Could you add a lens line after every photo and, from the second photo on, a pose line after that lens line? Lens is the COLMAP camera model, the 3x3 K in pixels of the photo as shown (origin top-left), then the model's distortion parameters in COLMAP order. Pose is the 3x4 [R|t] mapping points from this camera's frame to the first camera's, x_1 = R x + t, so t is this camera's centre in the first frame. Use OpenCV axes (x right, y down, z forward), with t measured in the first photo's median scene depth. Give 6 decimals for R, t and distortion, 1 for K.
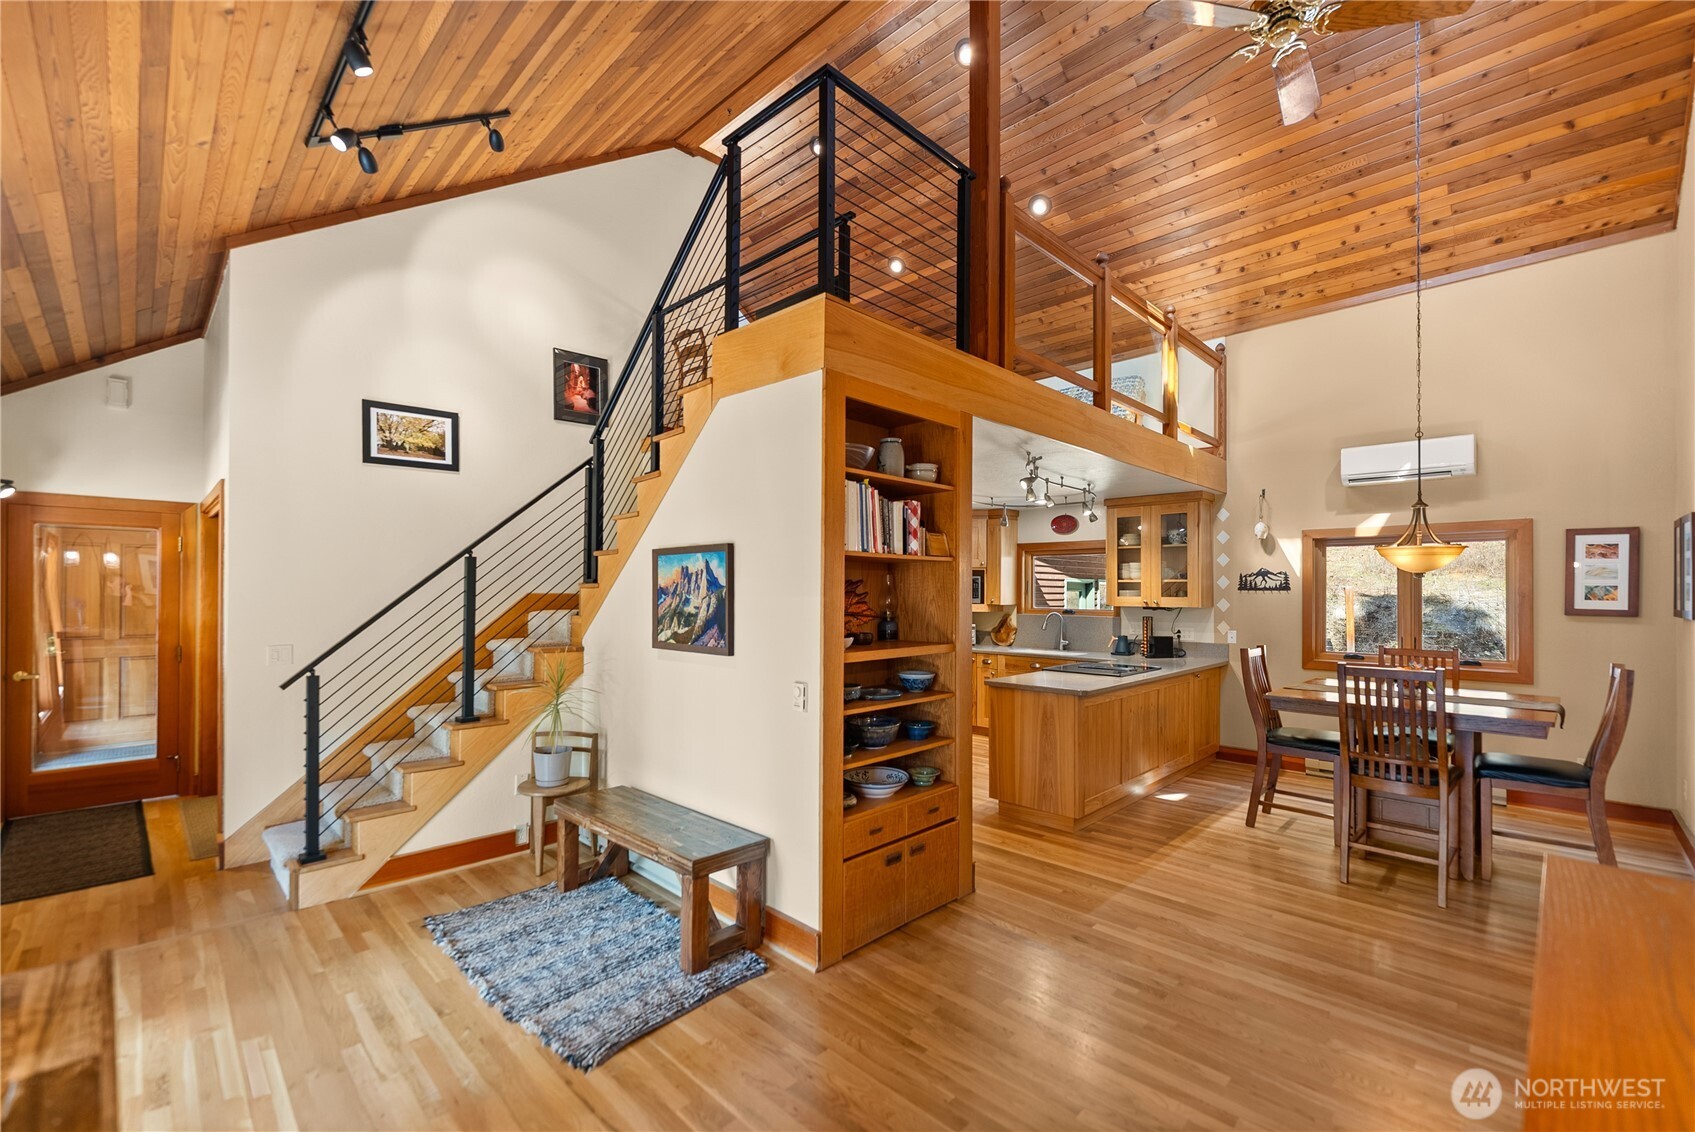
lens RADIAL K [[710.7, 0, 844.0], [0, 710.7, 592.1], [0, 0, 1]] dist [-0.000349, 0.000161]
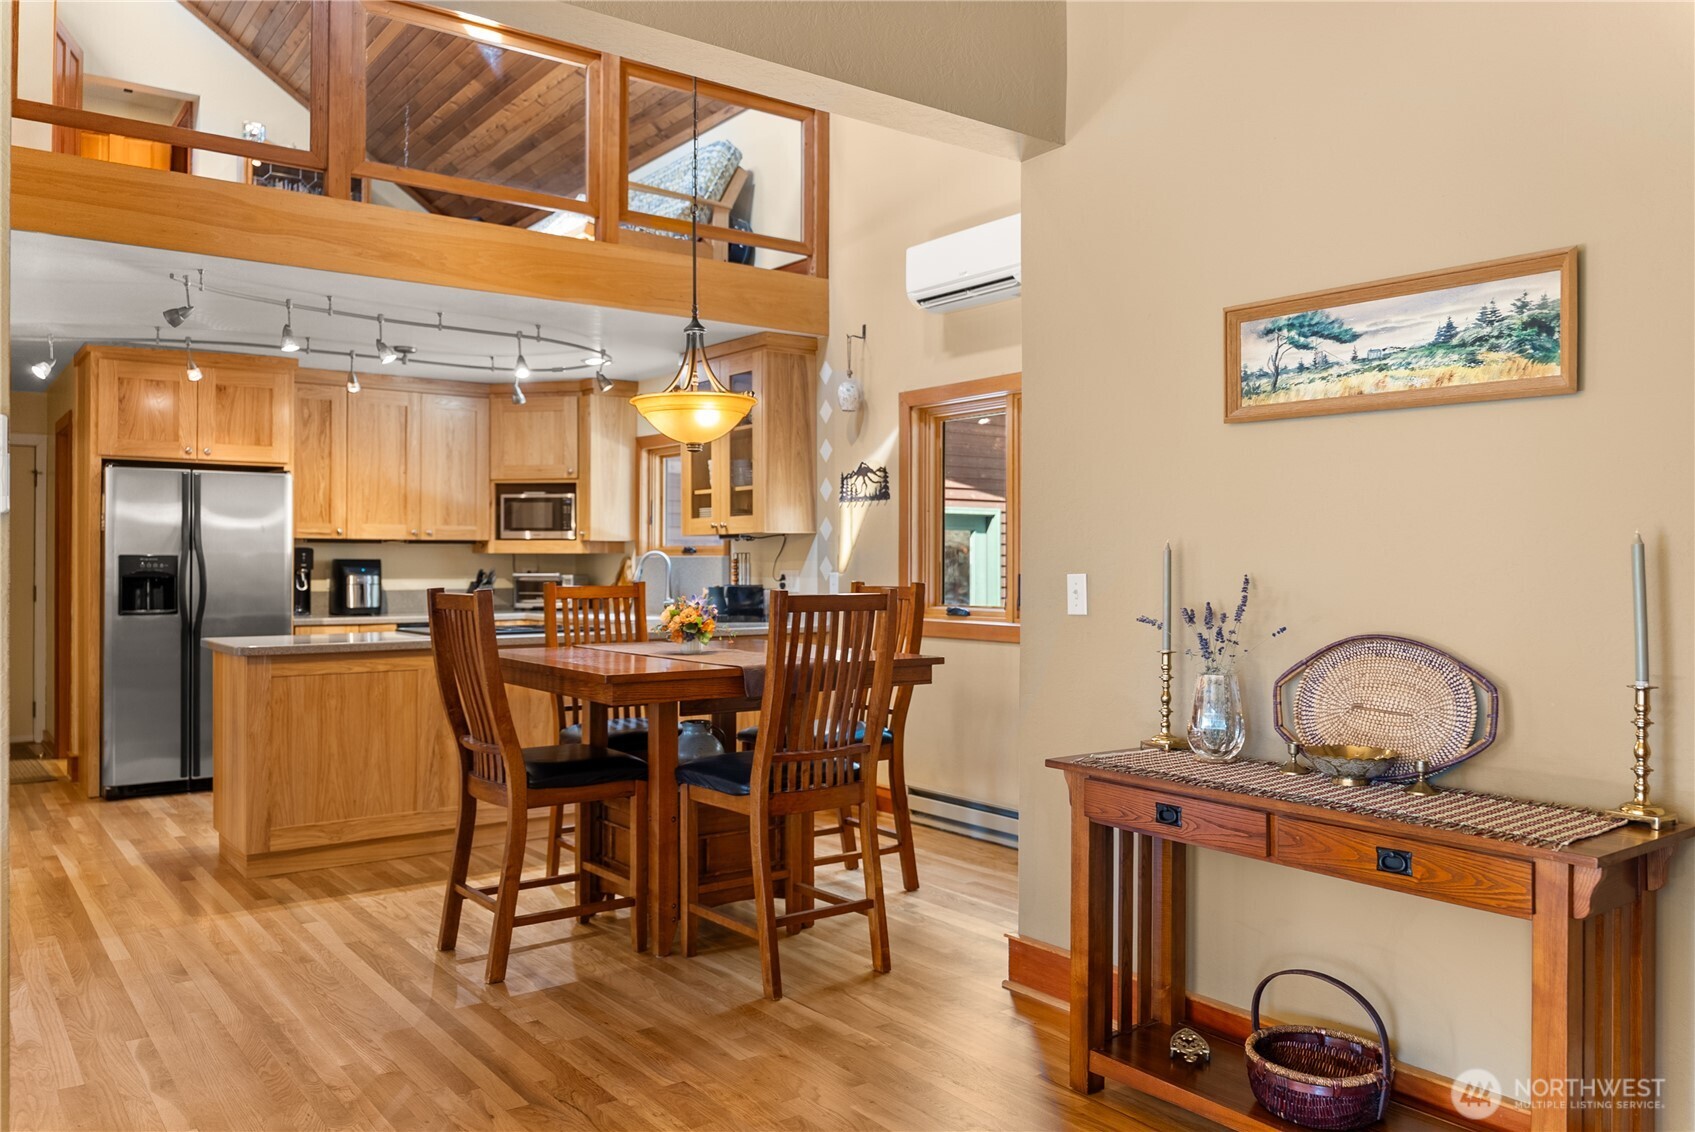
lens RADIAL K [[1257.6, 0, 848.5], [0, 1257.6, 558.2], [0, 0, 1]] dist [-0.009608, 0.000022]
pose [[0.989450, -0.007403, -0.144689, 0.671747], [0.006737, 0.999964, -0.005096, 0.045387], [0.144721, 0.004068, 0.989464, -0.007095]]
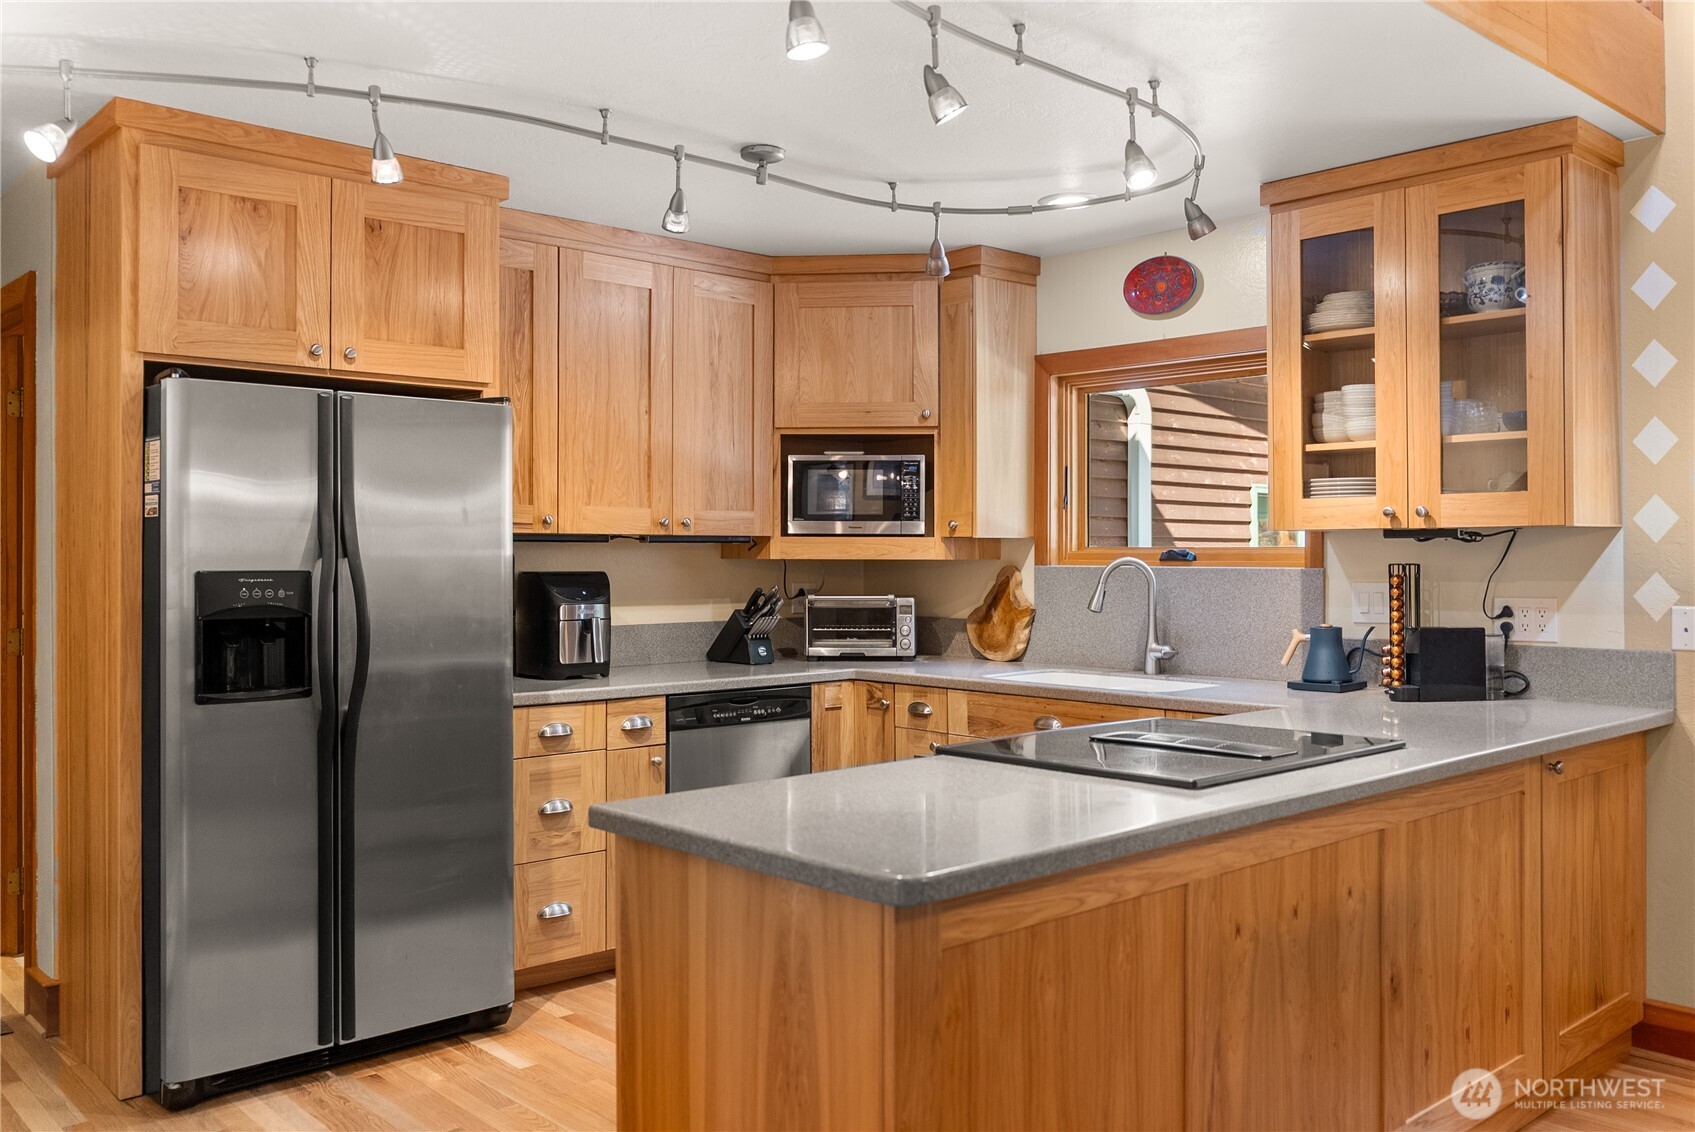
lens RADIAL K [[1414.8, 0, 846.7], [0, 1414.8, 557.5], [0, 0, 1]] dist [0.000246, -0.011356]
pose [[0.998555, -0.006454, -0.053350, 0.224718], [0.006538, 0.999978, 0.001417, 0.029650], [0.053340, -0.001764, 0.998575, 0.389385]]
